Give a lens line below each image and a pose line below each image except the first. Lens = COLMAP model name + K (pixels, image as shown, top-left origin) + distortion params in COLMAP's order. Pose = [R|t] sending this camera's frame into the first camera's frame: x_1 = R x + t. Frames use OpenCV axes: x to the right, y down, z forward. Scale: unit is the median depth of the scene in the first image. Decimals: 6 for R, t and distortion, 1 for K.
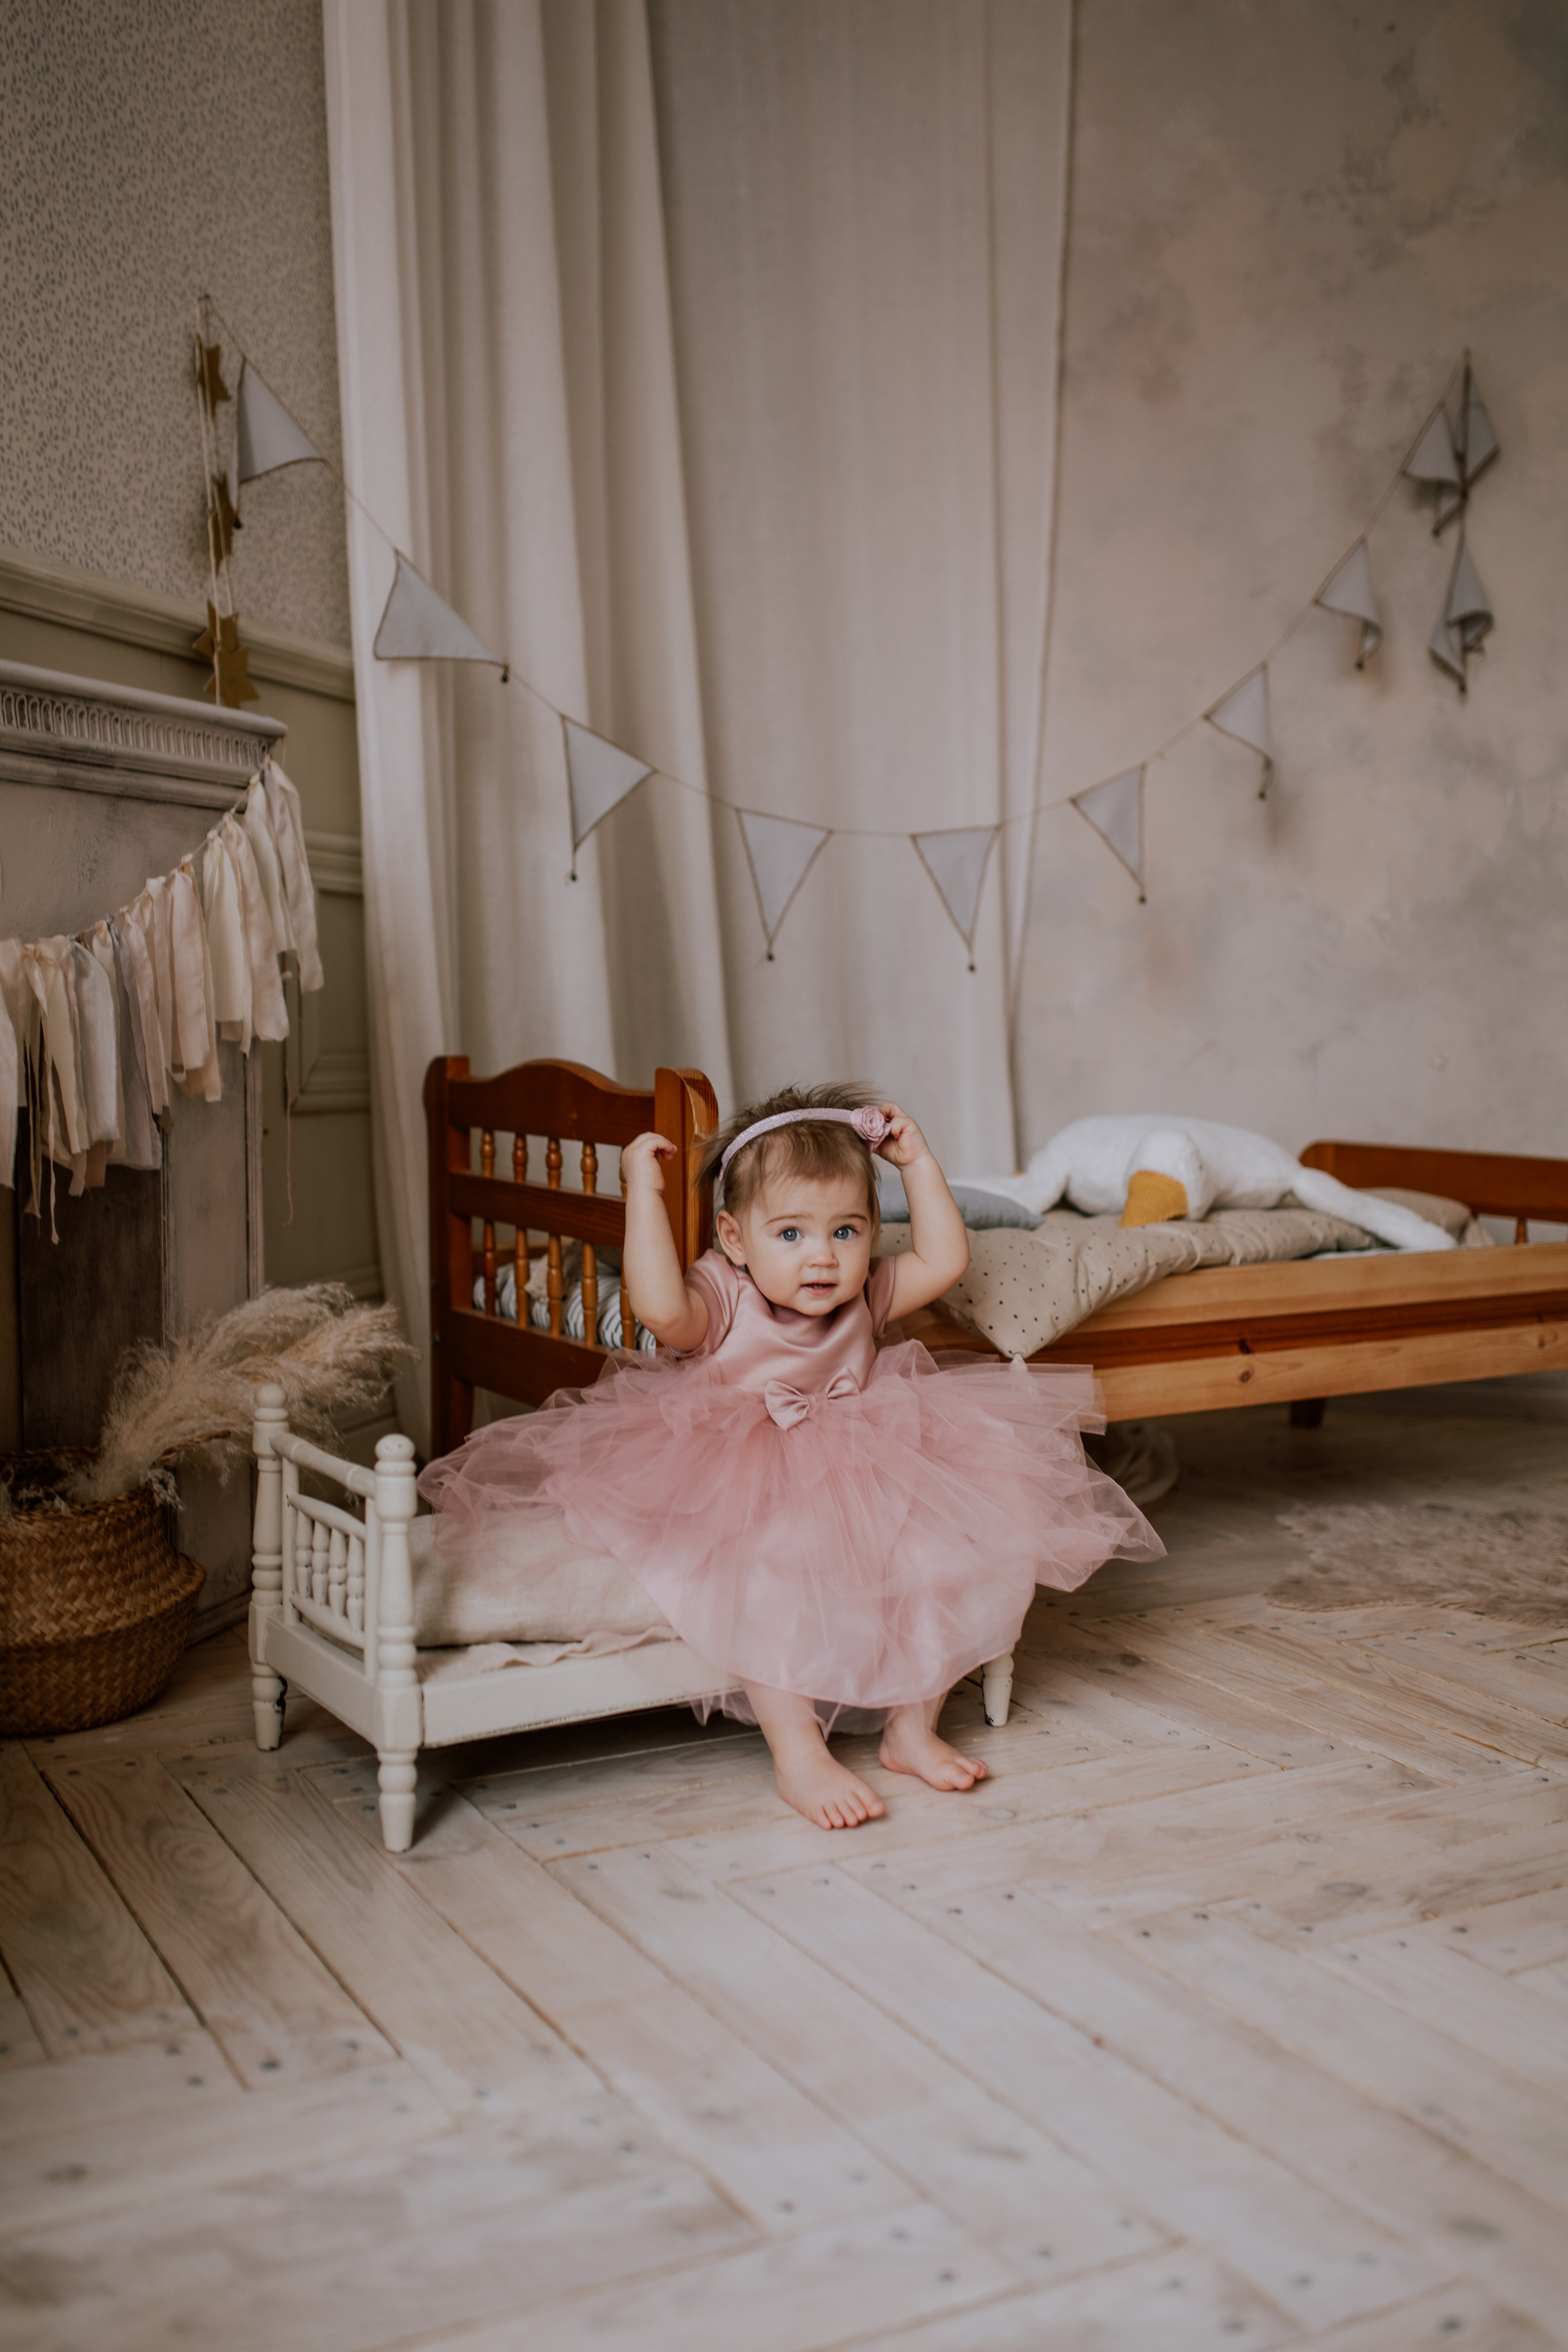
lens RADIAL K [[2334.1, 0, 860.3], [0, 2334.1, 1138.5], [0, 0, 1]] dist [-0.012206, 0.000000]
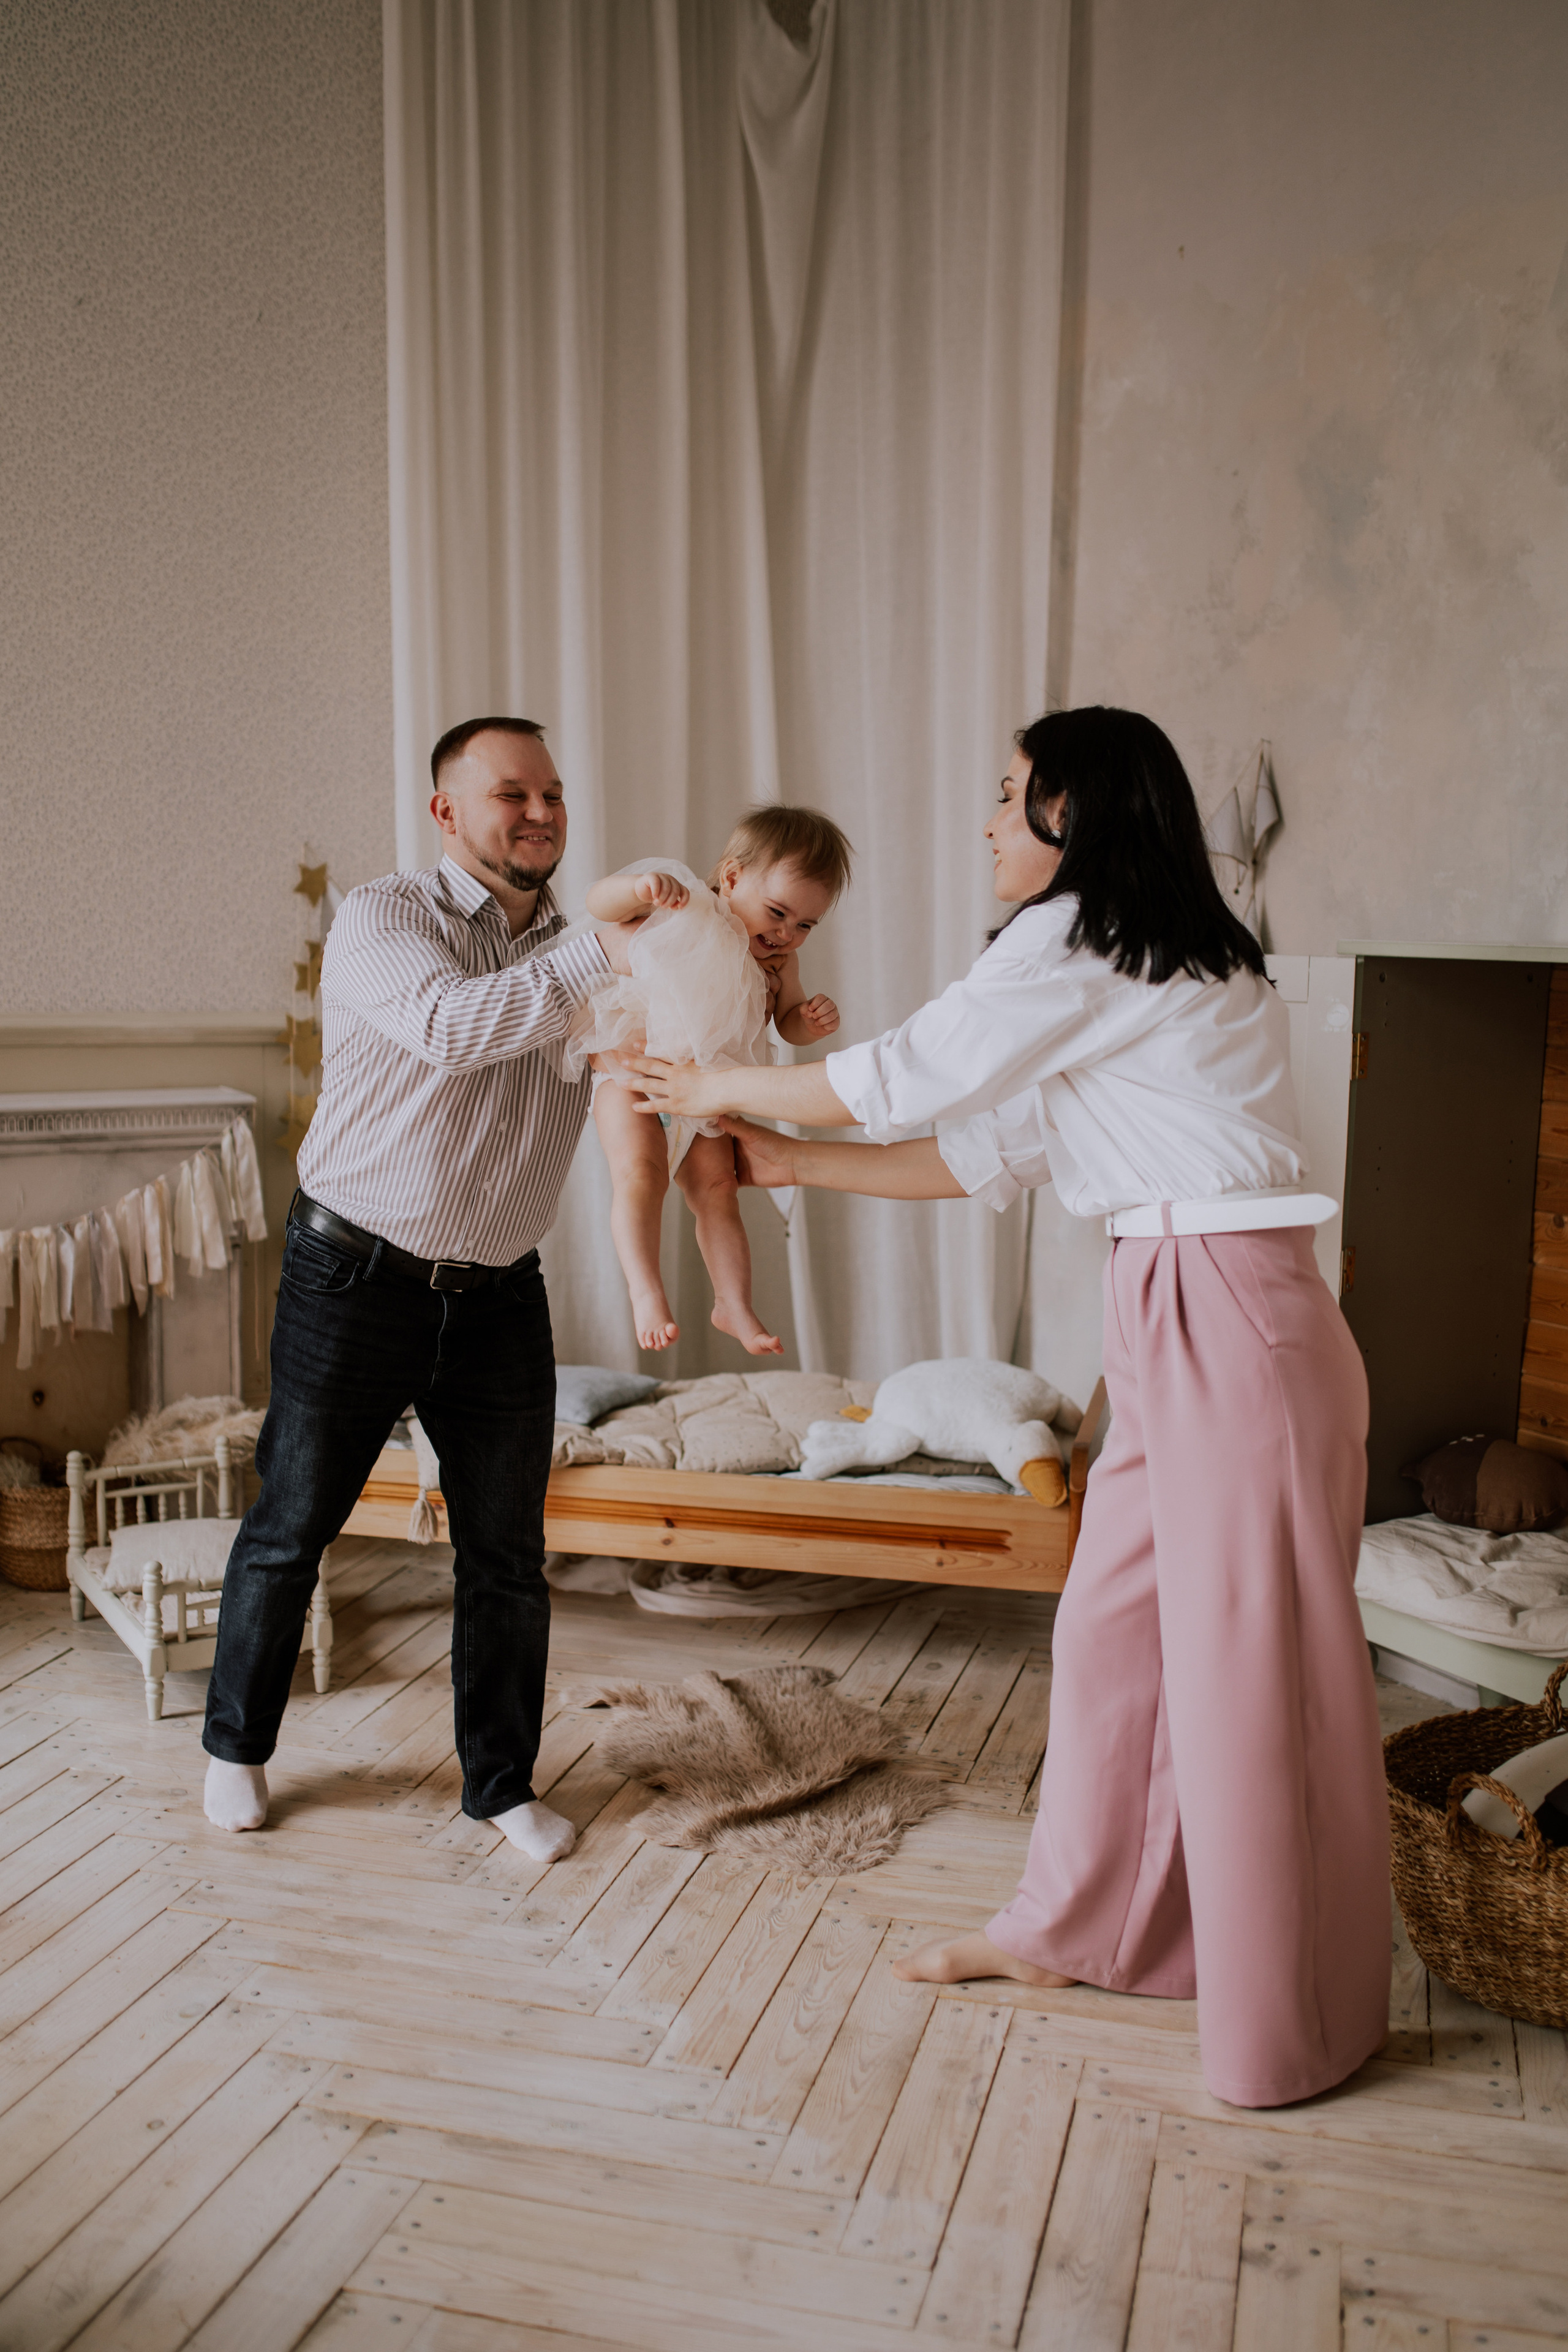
lens RADIAL K [[2334.1, 0, 768.1], [0, 2334.1, 1177.8], [0, 0, 1]] dist [-0.012206, 0.000000]
pose [[0.708051, 0.097823, -0.699353, 1.374246], [-0.056101, 0.995021, 0.082381, -0.292114], [0.703930, -0.019096, 0.710013, -0.051130]]
